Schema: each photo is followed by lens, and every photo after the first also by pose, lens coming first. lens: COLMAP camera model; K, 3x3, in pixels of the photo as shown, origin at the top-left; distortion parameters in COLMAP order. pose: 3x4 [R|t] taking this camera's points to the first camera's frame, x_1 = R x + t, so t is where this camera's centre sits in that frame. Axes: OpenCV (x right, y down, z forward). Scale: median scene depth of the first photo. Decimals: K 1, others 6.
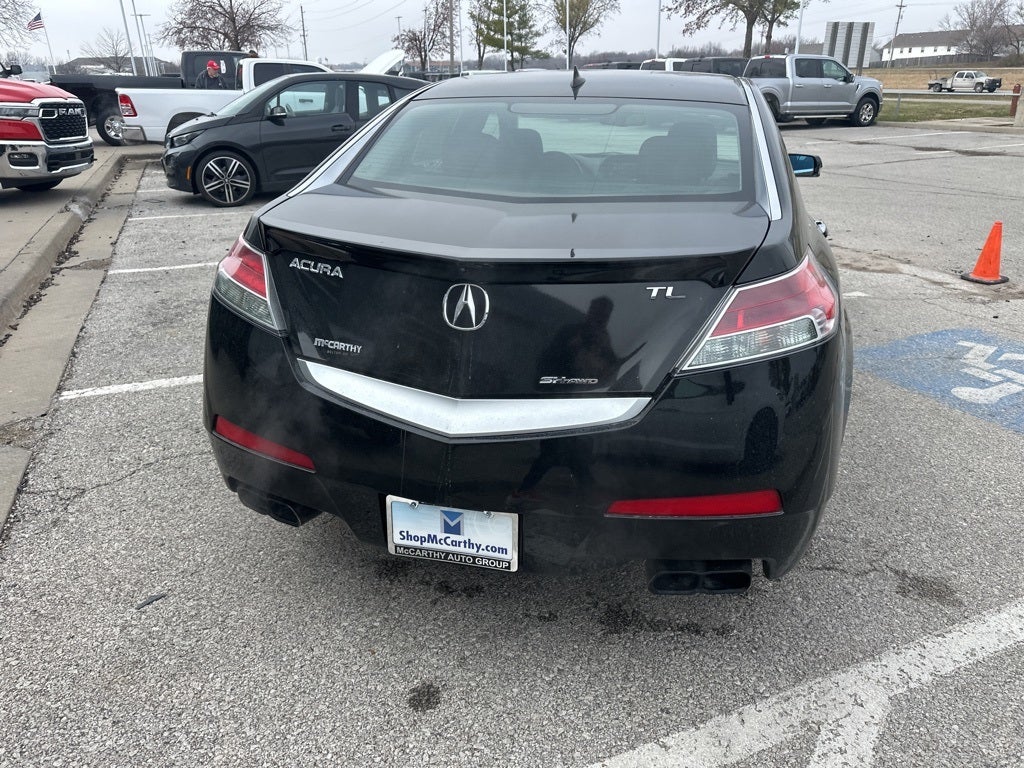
lens RADIAL K [[721.3, 0, 507.9], [0, 721.3, 380.9], [0, 0, 1]] dist [0.026057, -0.029630]
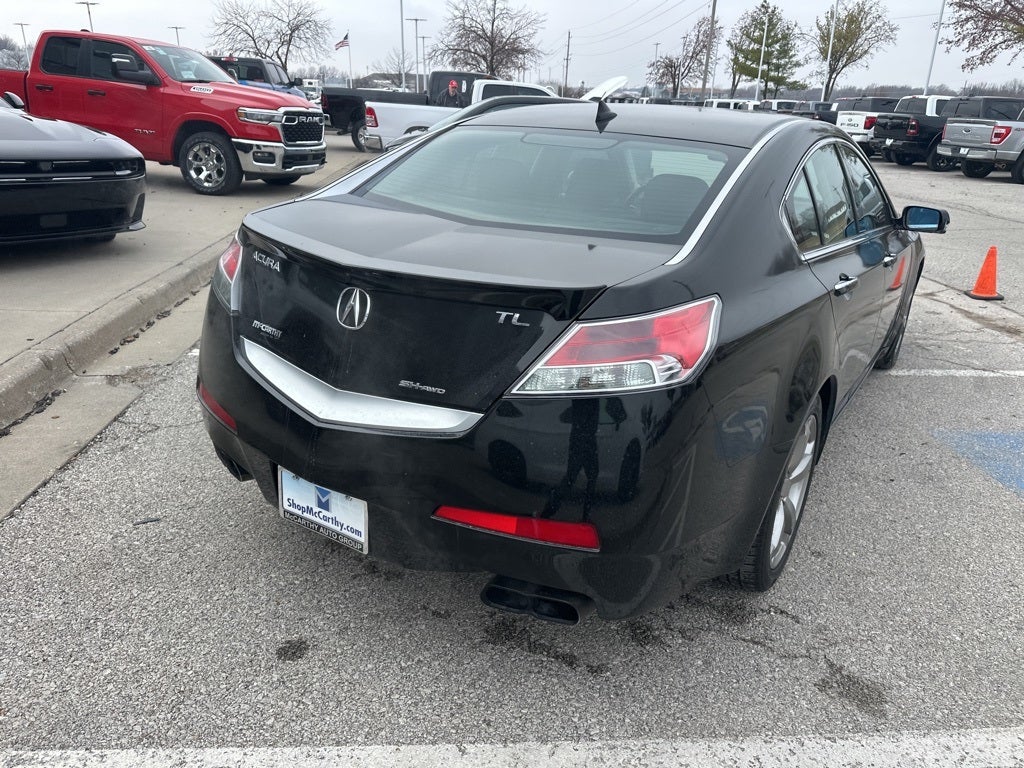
lens RADIAL K [[721.3, 0, 509.2], [0, 721.3, 379.7], [0, 0, 1]] dist [0.026057, -0.029630]
pose [[0.946447, 0.153489, -0.284042, 0.197114], [-0.162024, 0.986764, -0.006654, -0.009997], [0.279261, 0.052319, 0.958789, -0.001897]]
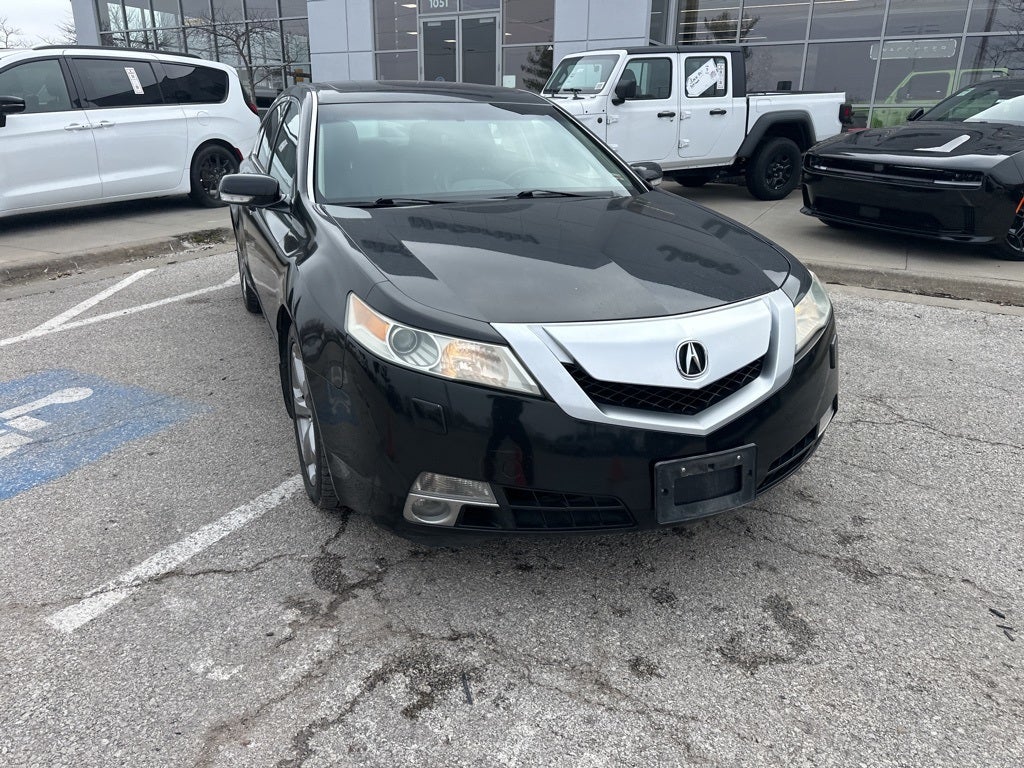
lens RADIAL K [[721.3, 0, 507.2], [0, 721.3, 374.9], [0, 0, 1]] dist [0.026057, -0.029630]
pose [[-0.786823, 0.203016, -0.582833, 0.656162], [-0.238836, 0.770616, 0.590854, -0.644547], [0.569094, 0.604098, -0.557851, 1.654140]]
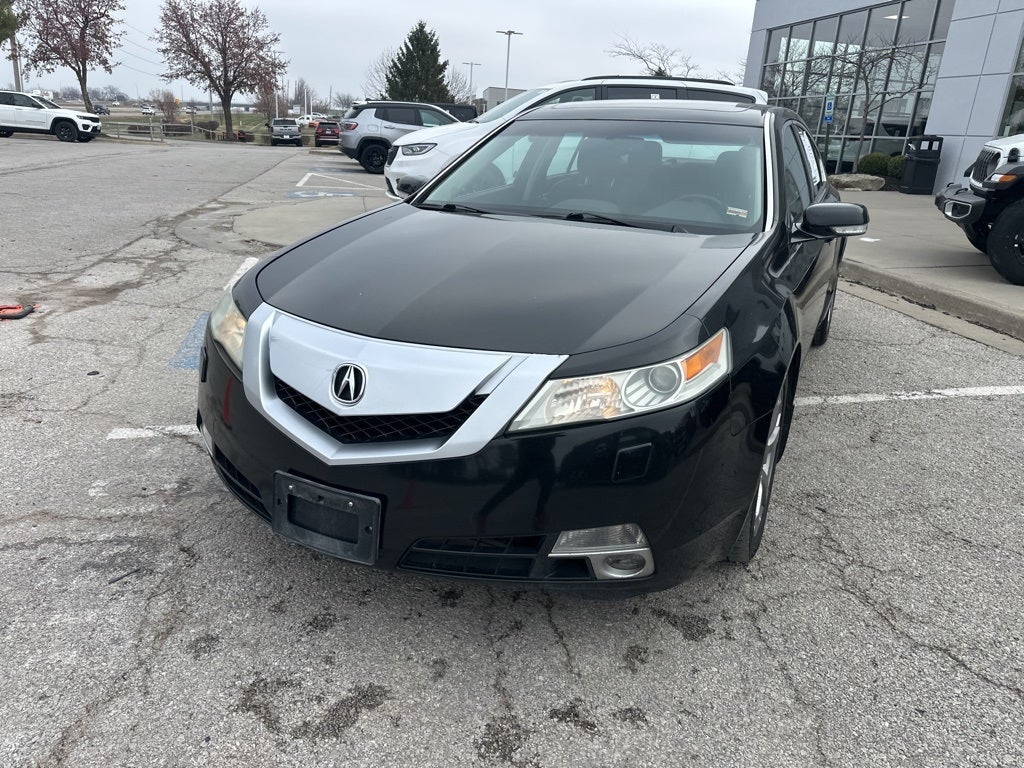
lens RADIAL K [[721.3, 0, 511.4], [0, 721.3, 374.9], [0, 0, 1]] dist [0.026057, -0.029630]
pose [[-0.979319, -0.103642, 0.173759, 0.106014], [0.035342, 0.757990, 0.651308, -0.687340], [-0.199211, 0.643980, -0.738651, 1.754465]]
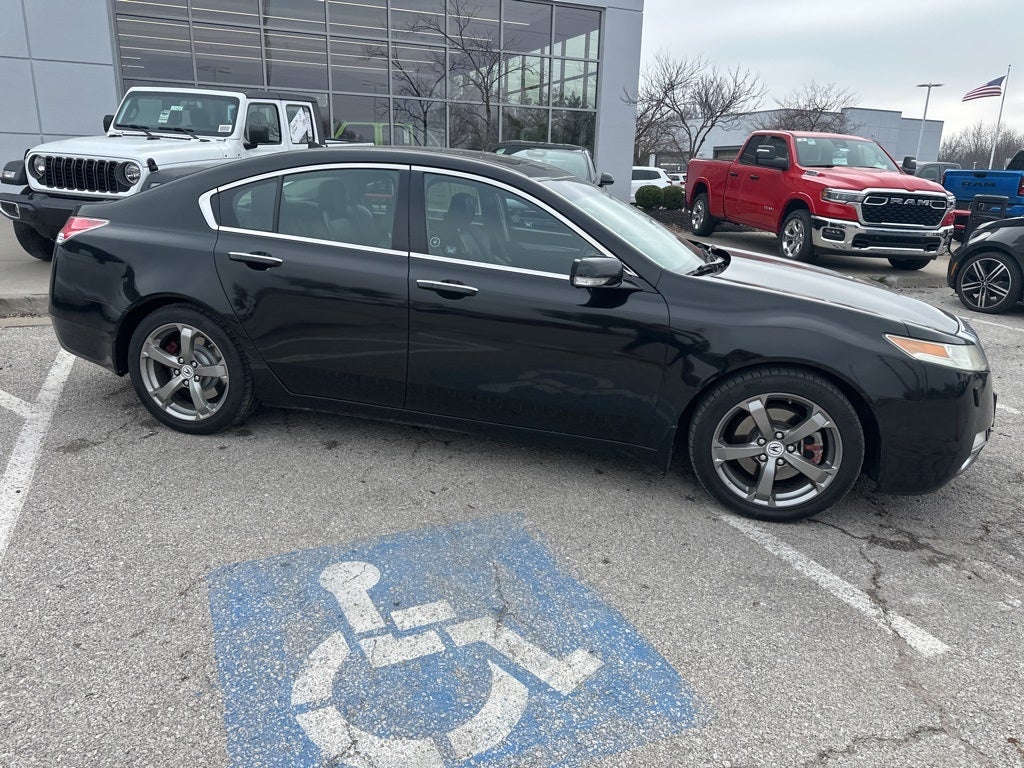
lens RADIAL K [[721.3, 0, 508.5], [0, 721.3, 379.9], [0, 0, 1]] dist [0.026057, -0.029630]
pose [[0.014756, 0.287864, -0.957558, 1.116176], [-0.414524, 0.873250, 0.256132, -0.347482], [0.909919, 0.393152, 0.132212, 0.855793]]
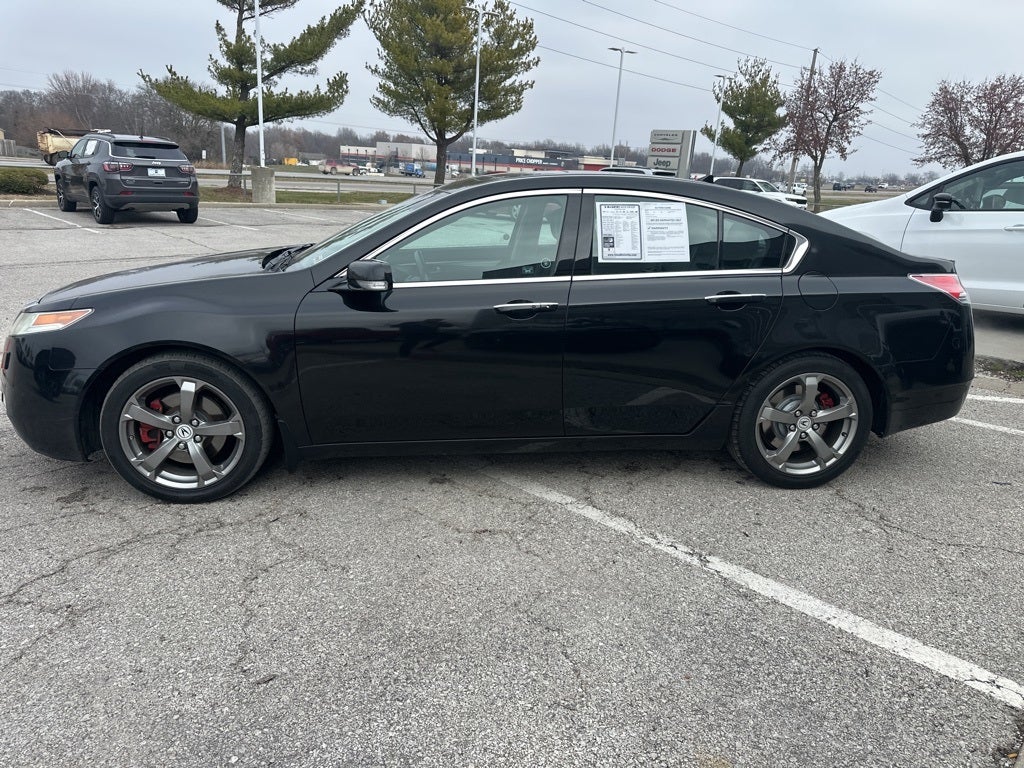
lens RADIAL K [[721.3, 0, 510.8], [0, 721.3, 386.3], [0, 0, 1]] dist [0.026057, -0.029630]
pose [[-0.375743, -0.273338, 0.885496, -0.781765], [0.312238, 0.862304, 0.398671, -0.493047], [-0.872539, 0.426284, -0.238658, 1.196111]]
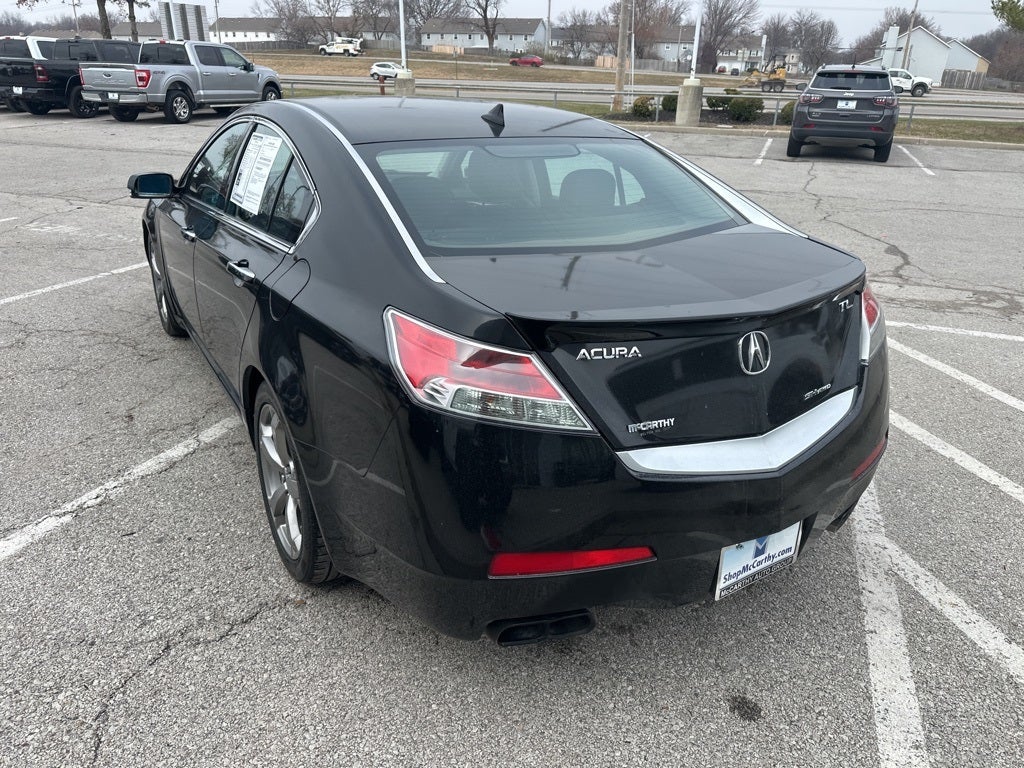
lens RADIAL K [[721.3, 0, 508.5], [0, 721.3, 392.1], [0, 0, 1]] dist [0.026057, -0.029630]
pose [[0.692626, -0.274727, 0.666929, -0.415805], [0.250807, 0.958658, 0.134427, -0.112107], [-0.676288, 0.074163, 0.732895, 0.173349]]
